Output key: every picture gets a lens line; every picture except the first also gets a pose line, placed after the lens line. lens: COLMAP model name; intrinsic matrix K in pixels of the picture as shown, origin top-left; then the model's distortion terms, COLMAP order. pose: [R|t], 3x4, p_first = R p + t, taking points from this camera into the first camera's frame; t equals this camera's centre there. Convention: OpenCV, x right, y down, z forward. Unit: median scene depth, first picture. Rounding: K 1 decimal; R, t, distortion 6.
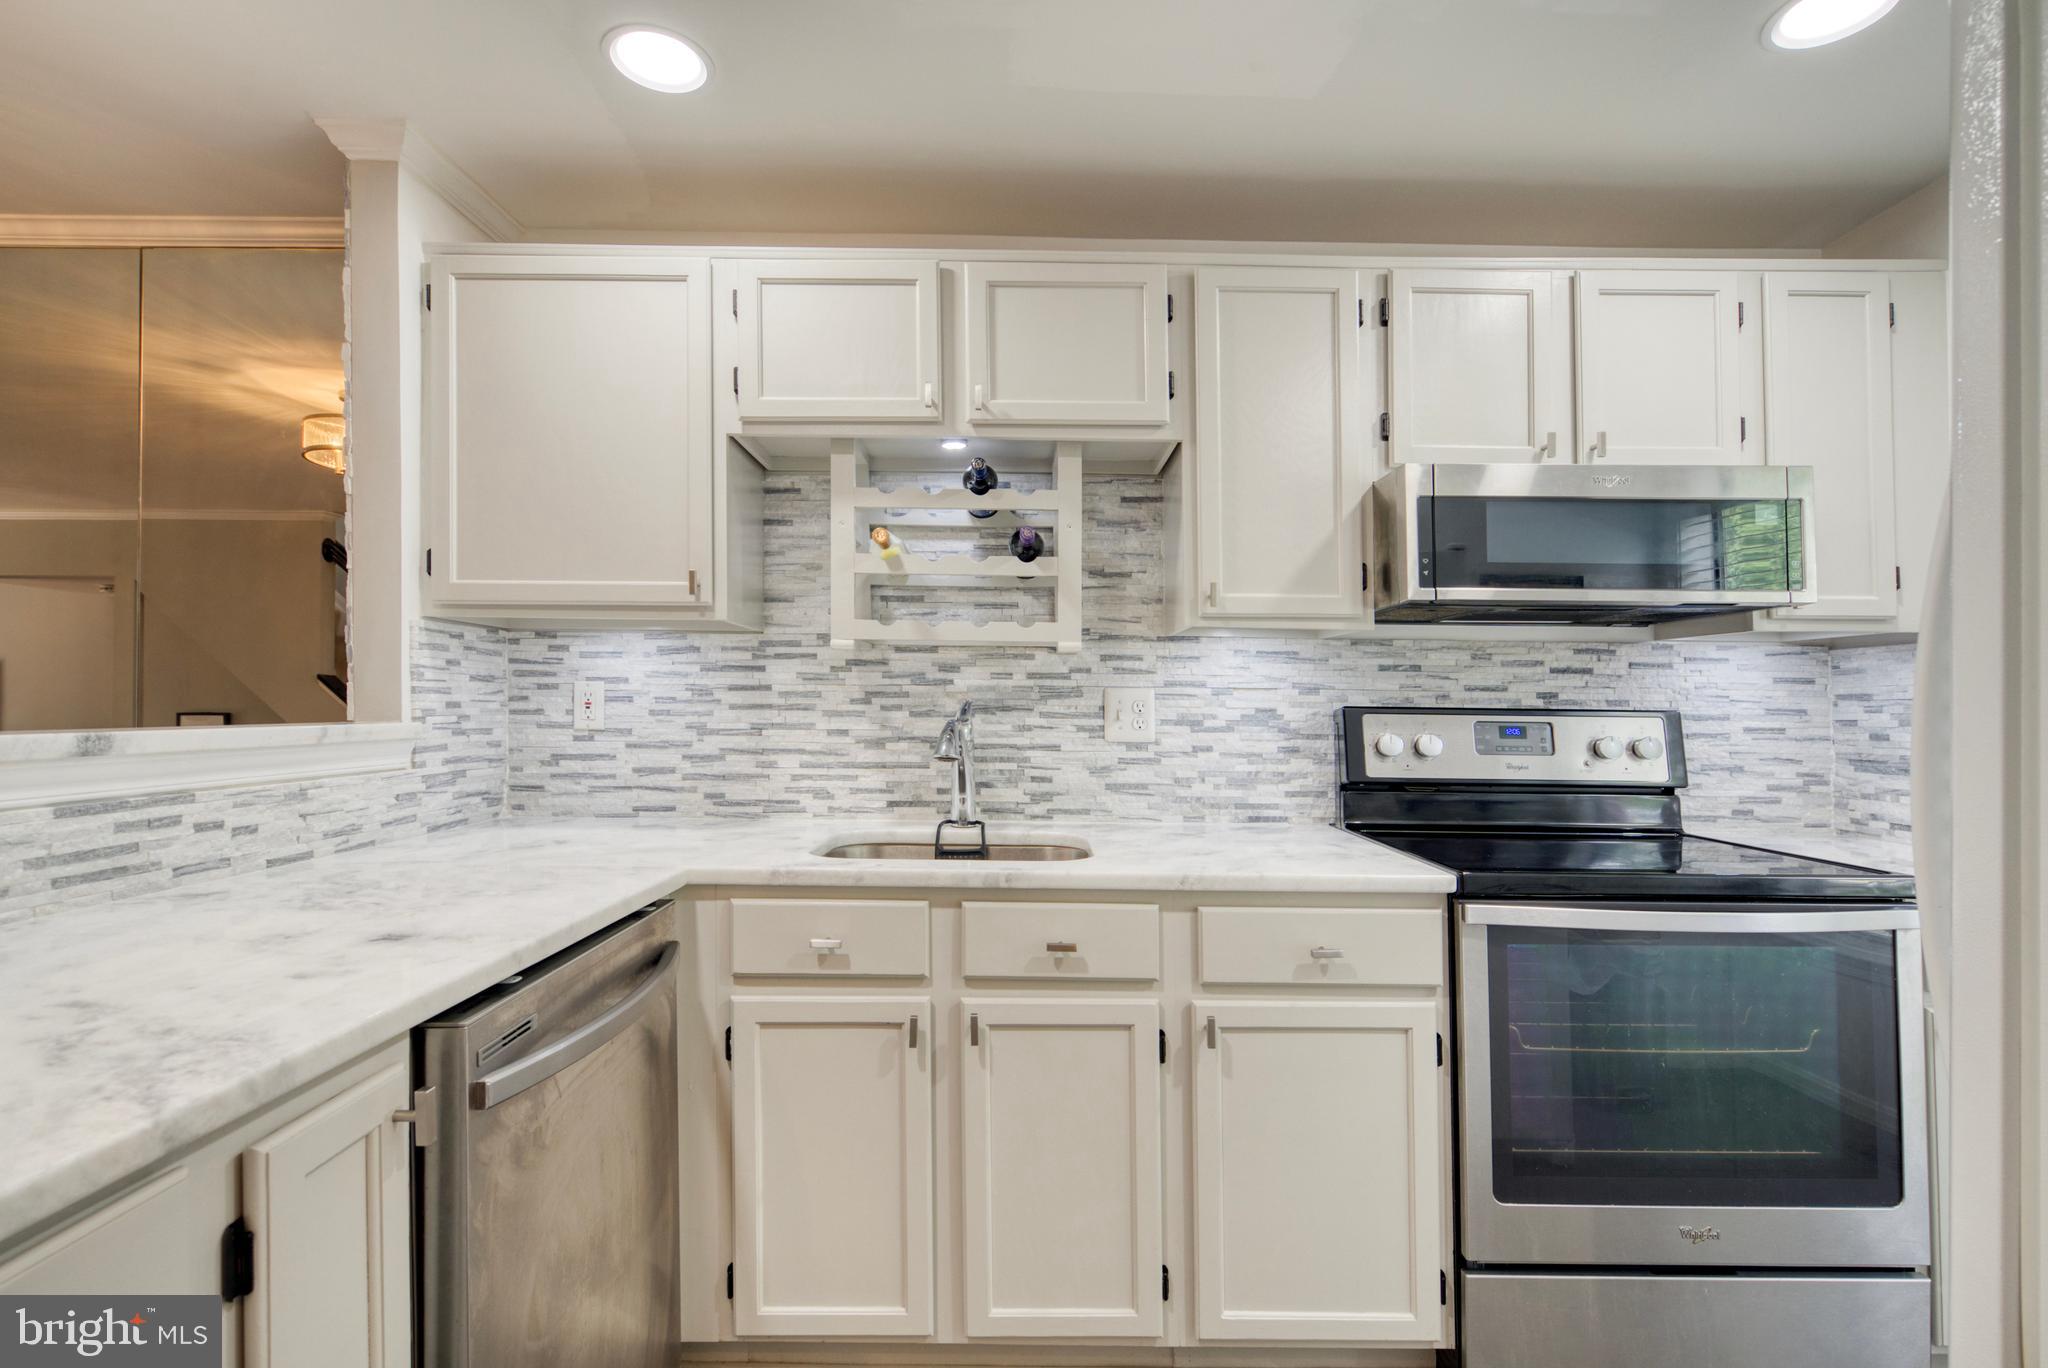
lens RADIAL K [[1003.0, 0, 1051.5], [0, 1003.0, 706.6], [0, 0, 1]] dist [-0.001027, 0.004748]
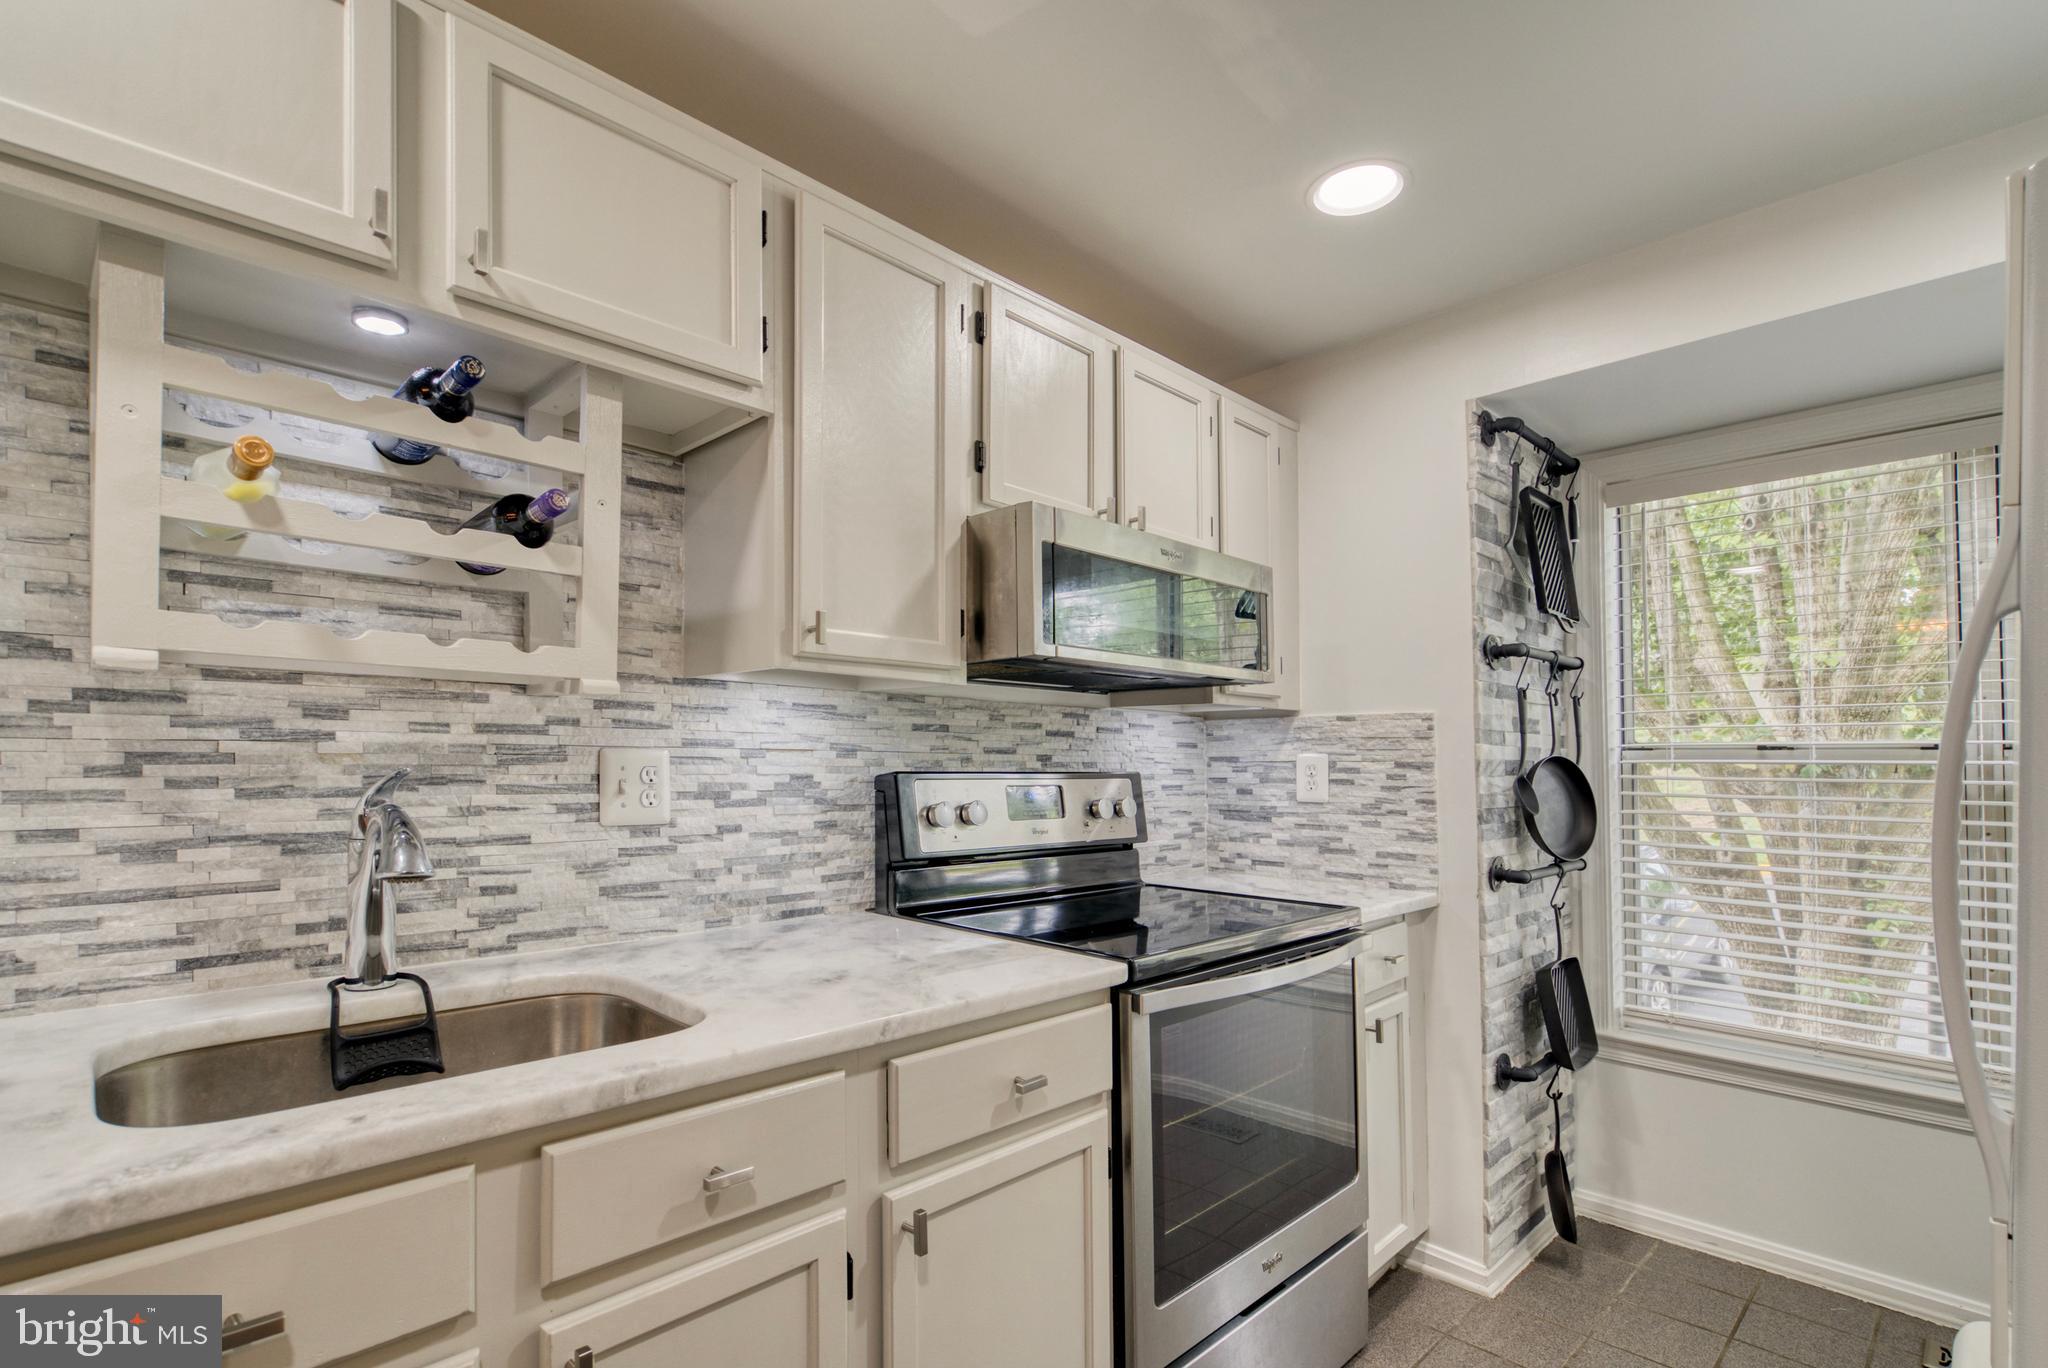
lens RADIAL K [[972.1, 0, 1048.5], [0, 972.1, 741.5], [0, 0, 1]] dist [-0.038604, 0.014131]
pose [[0.698011, 0.010767, 0.716006, -0.204636], [-0.005253, 0.999937, -0.009916, -0.018134], [-0.716068, 0.003161, 0.698023, 0.322640]]
